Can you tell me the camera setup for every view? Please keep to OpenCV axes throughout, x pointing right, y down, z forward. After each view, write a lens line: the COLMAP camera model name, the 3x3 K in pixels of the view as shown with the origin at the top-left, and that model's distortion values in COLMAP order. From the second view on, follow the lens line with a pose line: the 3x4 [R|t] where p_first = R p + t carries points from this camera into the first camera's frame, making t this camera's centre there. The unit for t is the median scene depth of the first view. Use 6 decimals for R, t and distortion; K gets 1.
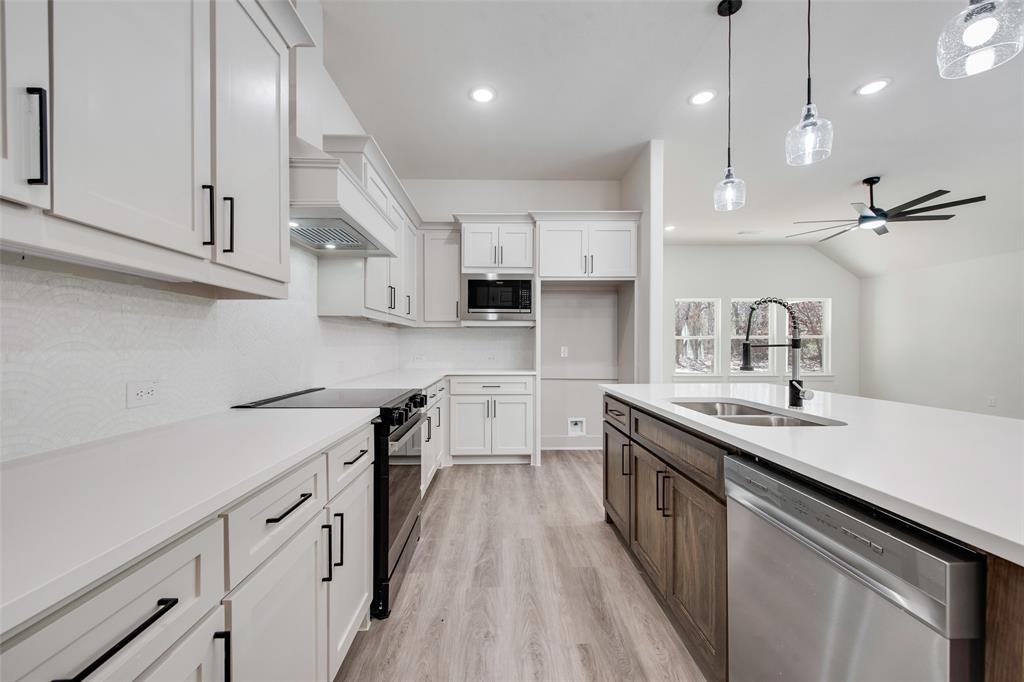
lens RADIAL K [[400.2, 0, 506.9], [0, 400.2, 342.9], [0, 0, 1]] dist [0.000921, -0.000451]
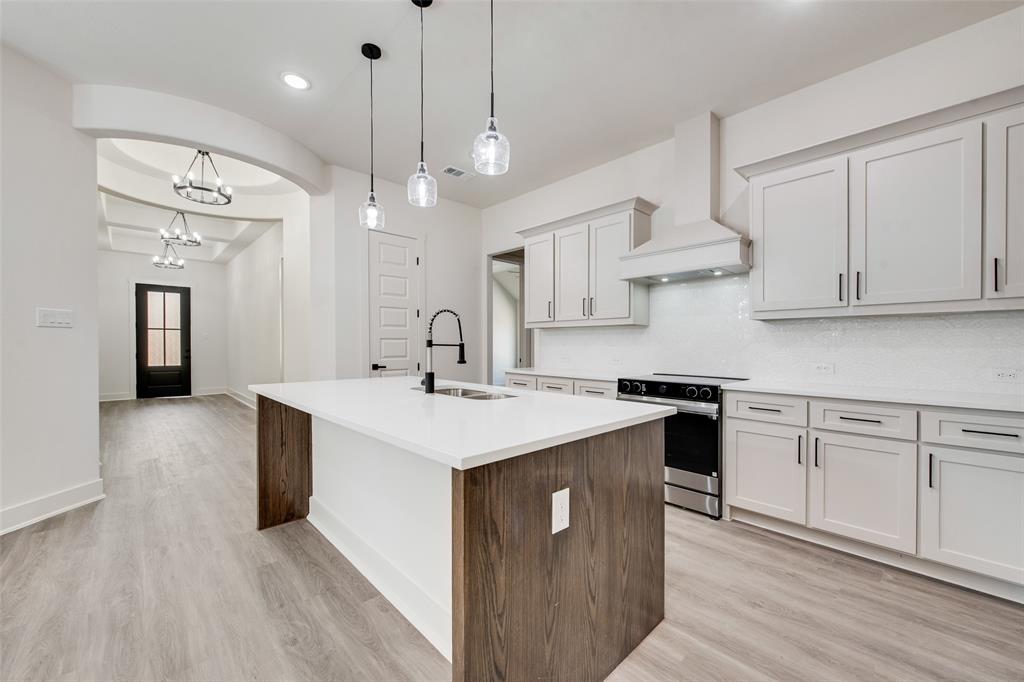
lens RADIAL K [[404.1, 0, 508.4], [0, 404.1, 347.9], [0, 0, 1]] dist [0.001051, -0.000109]
pose [[-0.745066, 0.003135, -0.666983, 0.768033], [-0.000621, 0.999985, 0.005394, 0.005820], [0.666990, 0.004433, -0.745053, 1.170872]]
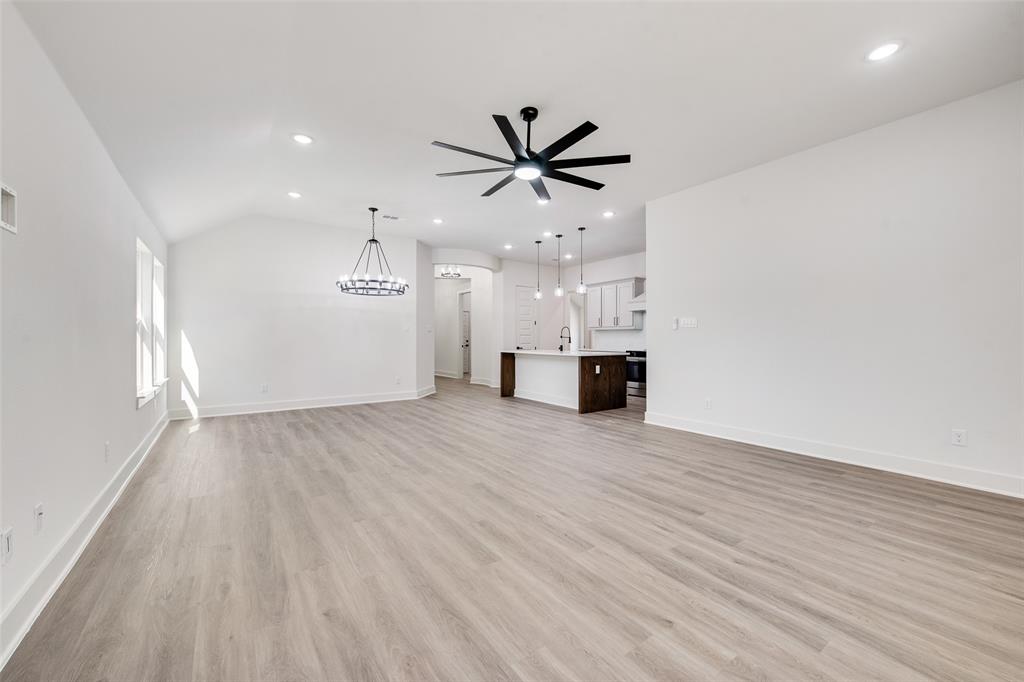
lens RADIAL K [[400.2, 0, 506.9], [0, 400.2, 342.9], [0, 0, 1]] dist [0.000921, -0.000451]
pose [[-0.833957, 0.003245, -0.551820, 1.999948], [-0.000432, 0.999979, 0.006533, 0.021953], [0.551830, 0.005687, -0.833938, 2.378460]]
